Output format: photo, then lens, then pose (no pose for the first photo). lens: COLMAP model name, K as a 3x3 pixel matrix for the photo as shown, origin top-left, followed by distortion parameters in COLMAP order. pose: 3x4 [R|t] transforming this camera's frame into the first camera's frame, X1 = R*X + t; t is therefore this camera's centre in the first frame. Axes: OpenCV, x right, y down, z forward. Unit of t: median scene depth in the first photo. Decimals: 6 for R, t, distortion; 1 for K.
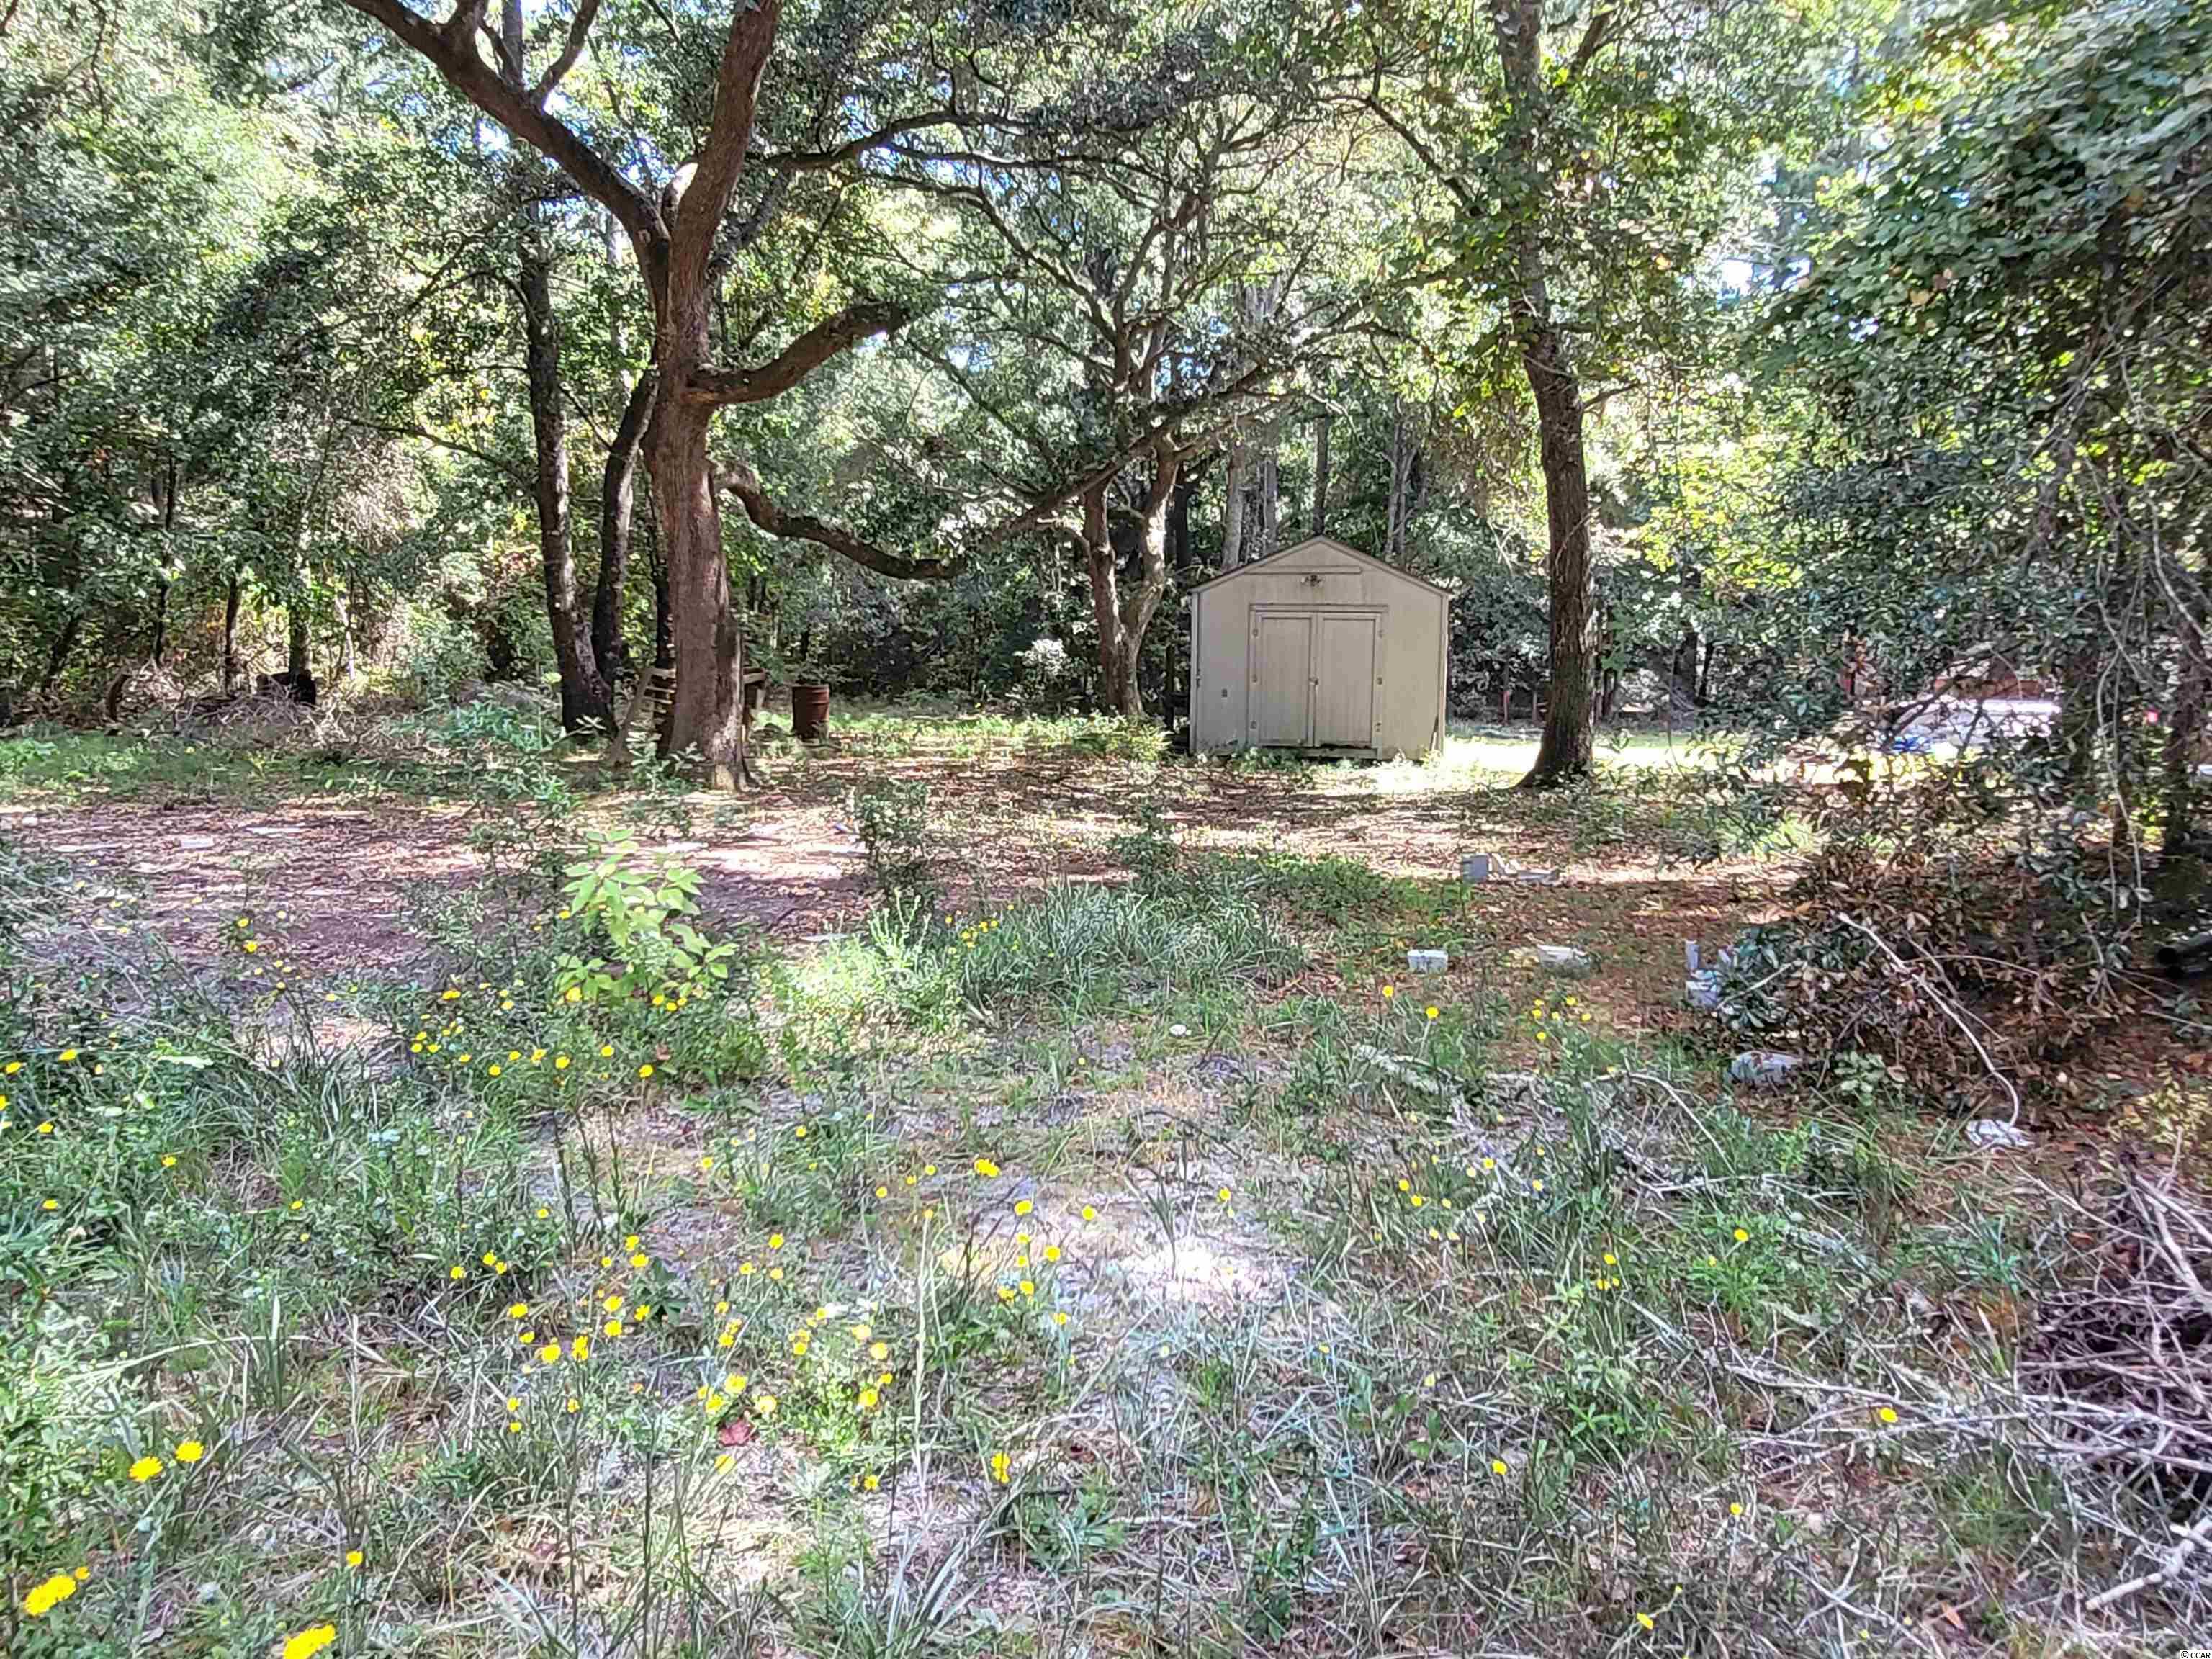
lens RADIAL K [[1617.7, 0, 1106.0], [0, 1617.7, 829.5], [0, 0, 1]] dist [-0.036017, 0.023576]
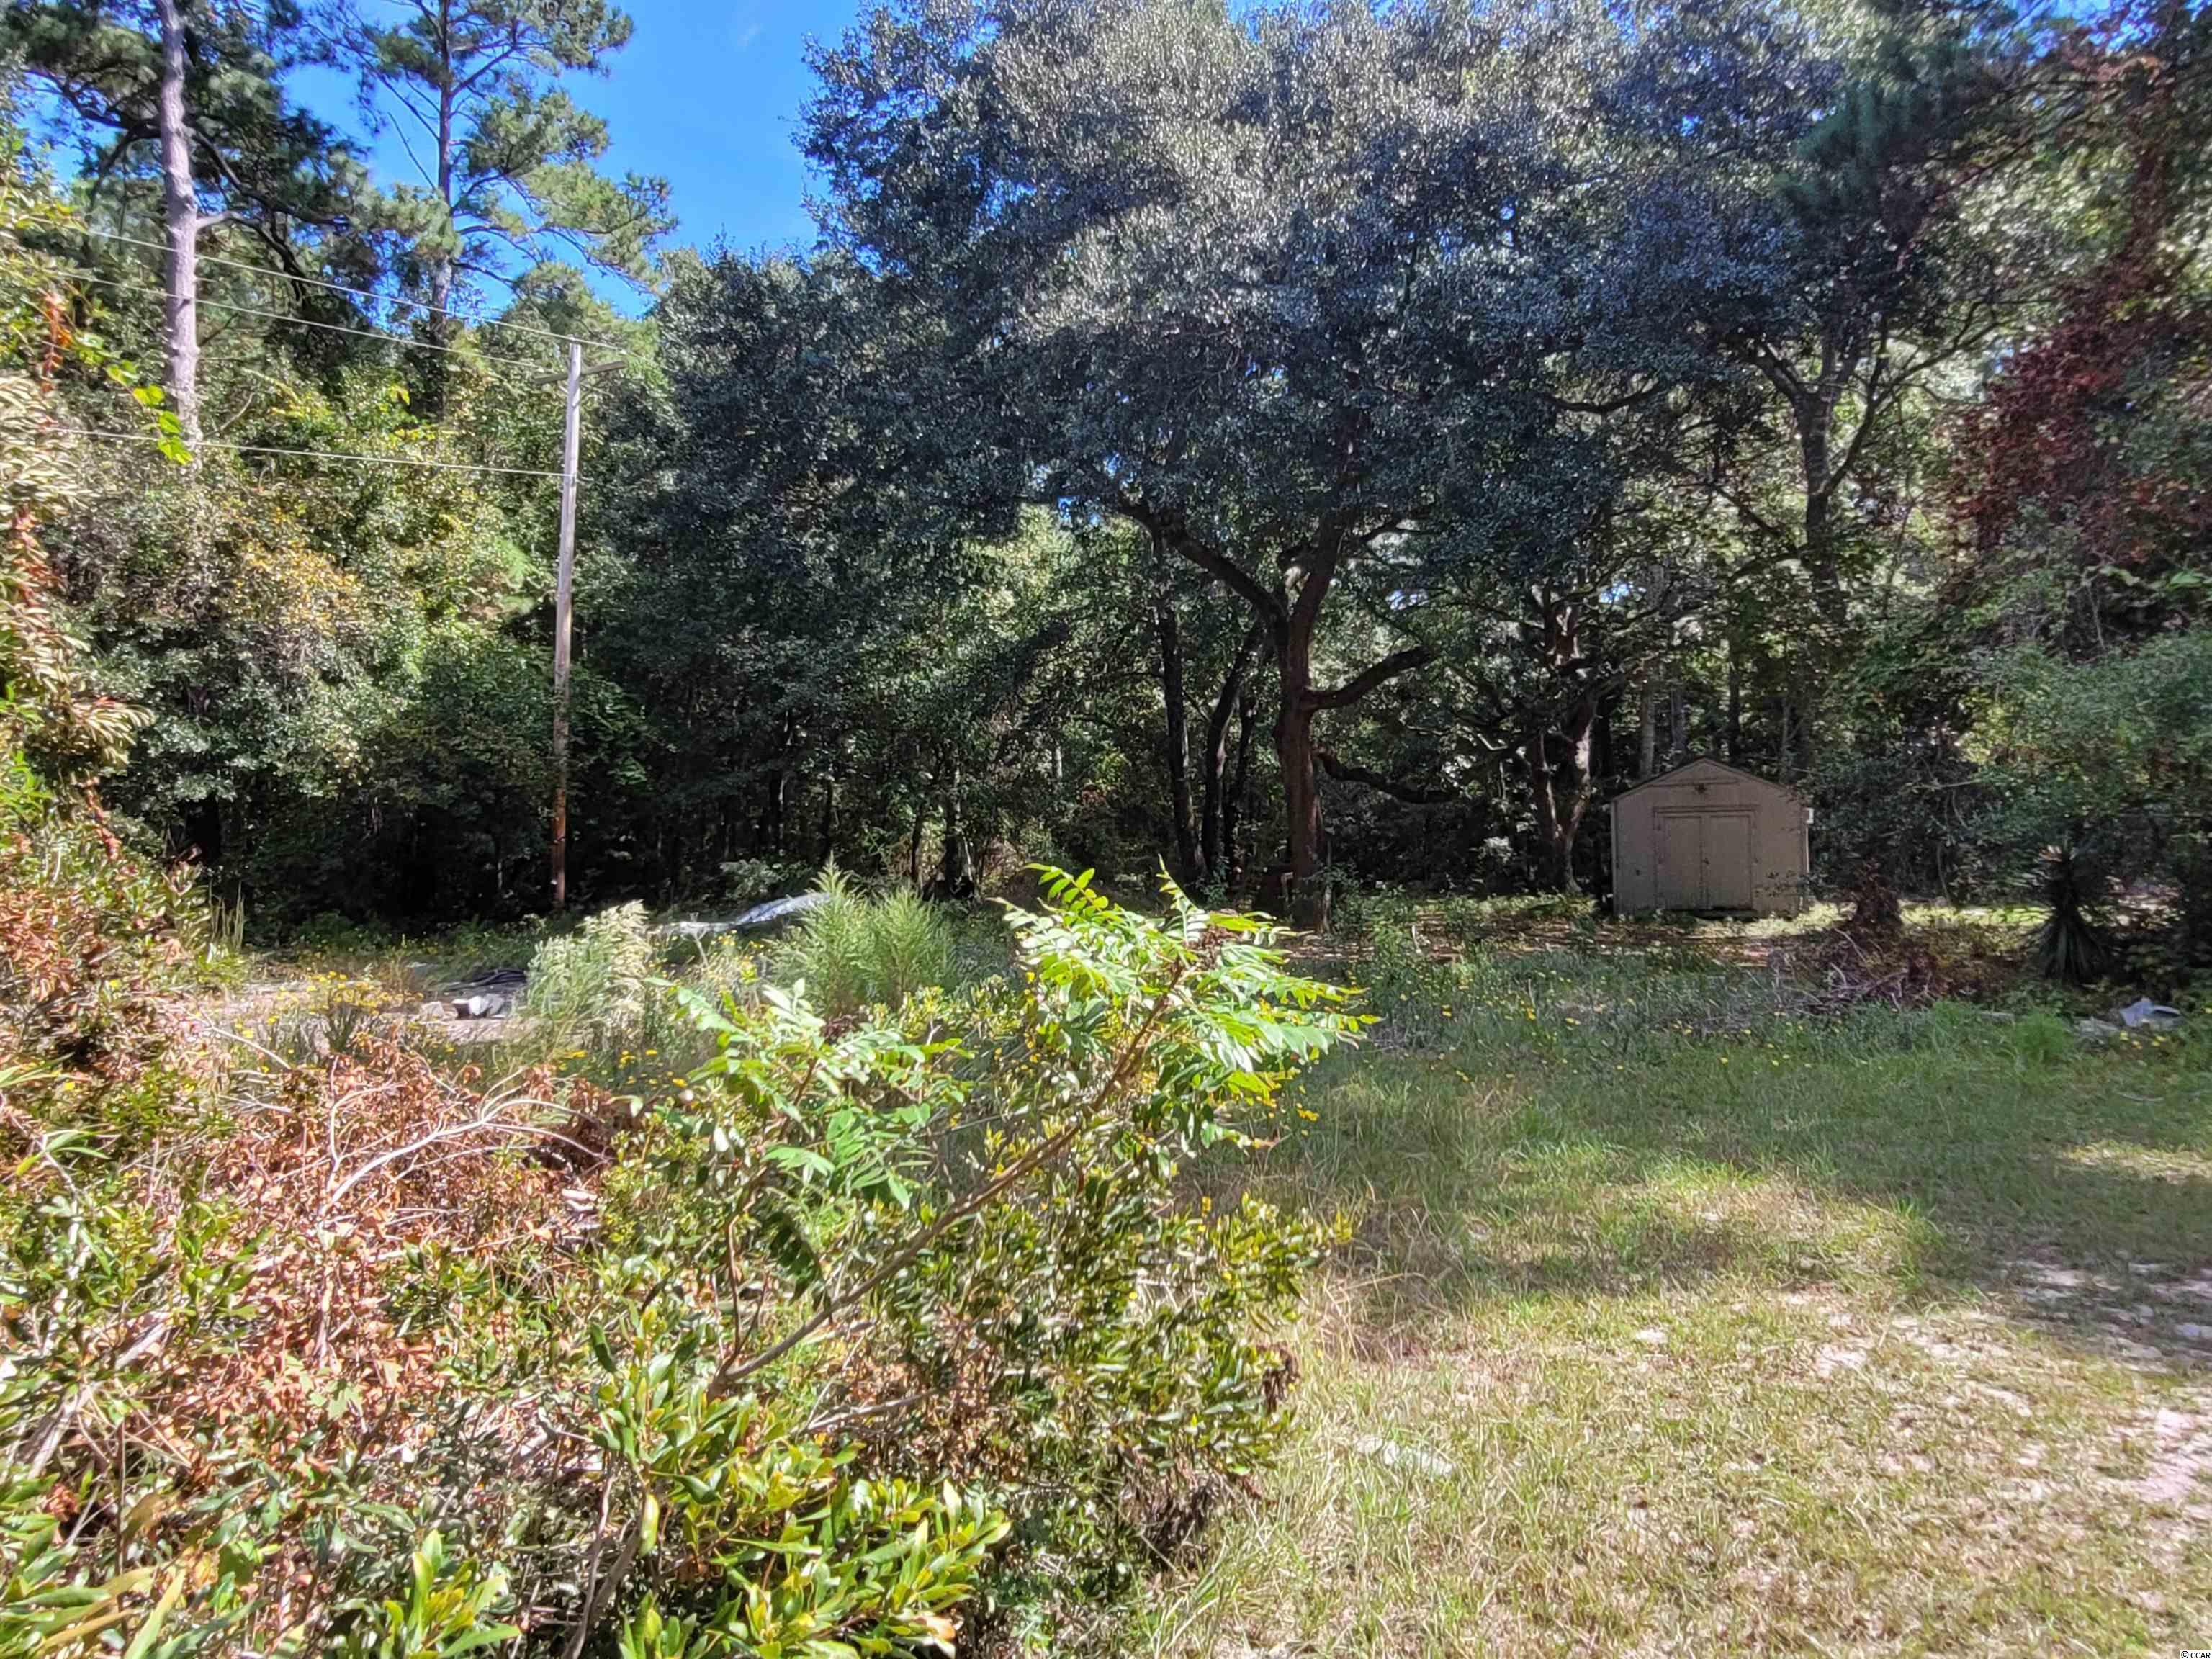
lens RADIAL K [[1621.8, 0, 1106.0], [0, 1621.8, 829.5], [0, 0, 1]] dist [-0.078350, 0.002948]
pose [[0.966038, -0.035993, -0.255879, -0.012689], [0.004316, 0.992361, -0.123295, 0.044581], [0.258362, 0.118004, 0.958814, -0.420557]]
